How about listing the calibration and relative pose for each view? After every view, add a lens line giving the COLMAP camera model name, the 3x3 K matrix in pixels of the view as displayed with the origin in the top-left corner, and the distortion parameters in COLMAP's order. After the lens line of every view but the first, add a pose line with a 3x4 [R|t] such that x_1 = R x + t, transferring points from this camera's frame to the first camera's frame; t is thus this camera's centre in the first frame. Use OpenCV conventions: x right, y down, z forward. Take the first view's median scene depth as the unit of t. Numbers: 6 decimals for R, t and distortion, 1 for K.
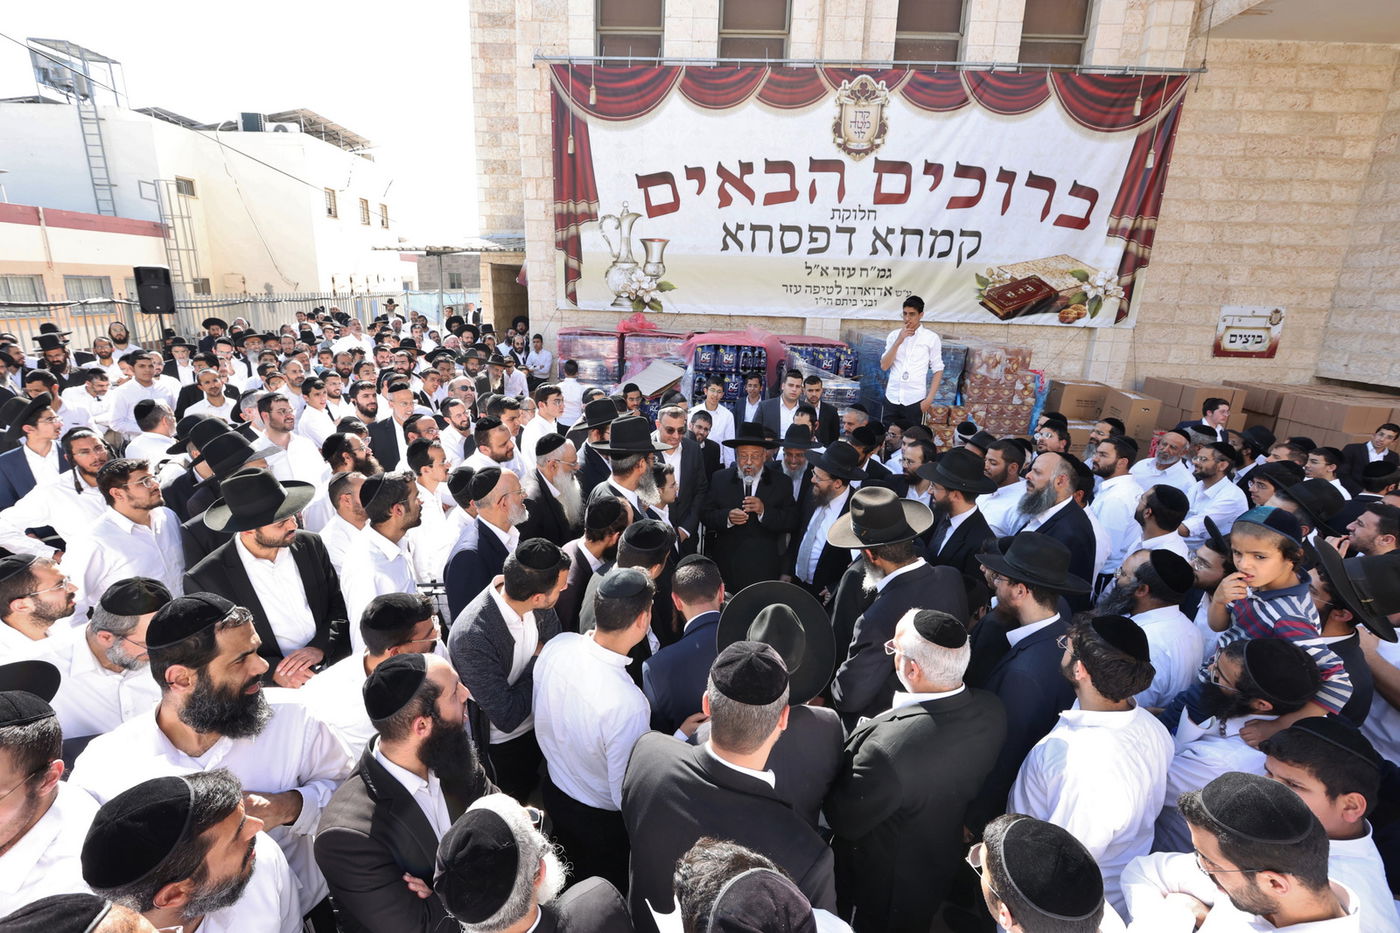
lens RADIAL K [[642.3, 0, 687.0], [0, 642.3, 459.6], [0, 0, 1]] dist [-0.037662, 0.008765]
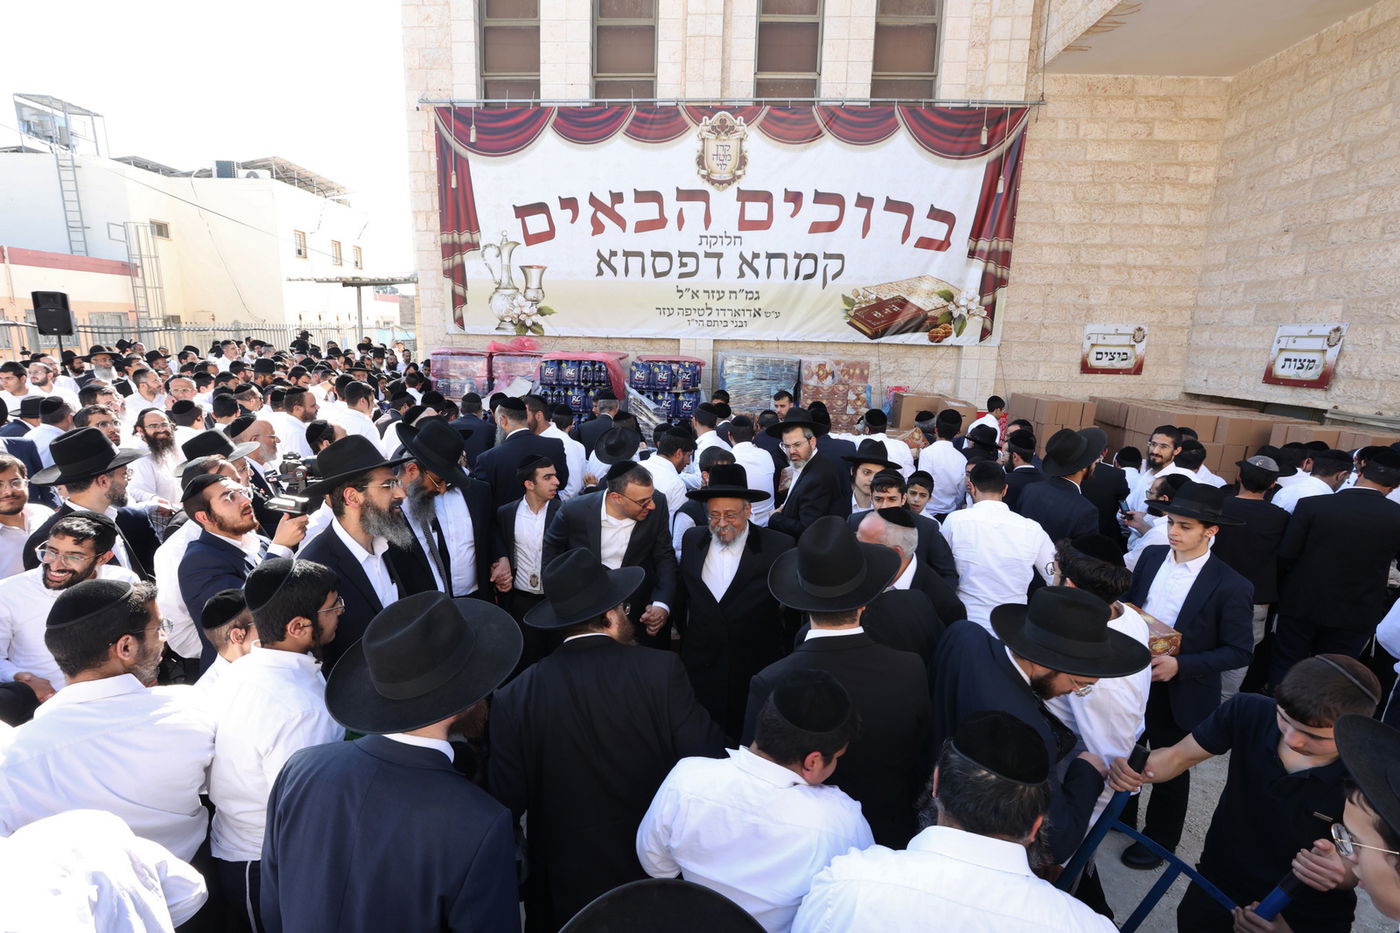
lens RADIAL K [[642.3, 0, 694.4], [0, 642.3, 451.1], [0, 0, 1]] dist [-0.037662, 0.008765]
pose [[0.999971, -0.002437, -0.007260, 0.226439], [0.001854, 0.996855, -0.079220, 0.042719], [0.007430, 0.079204, 0.996831, -0.018440]]
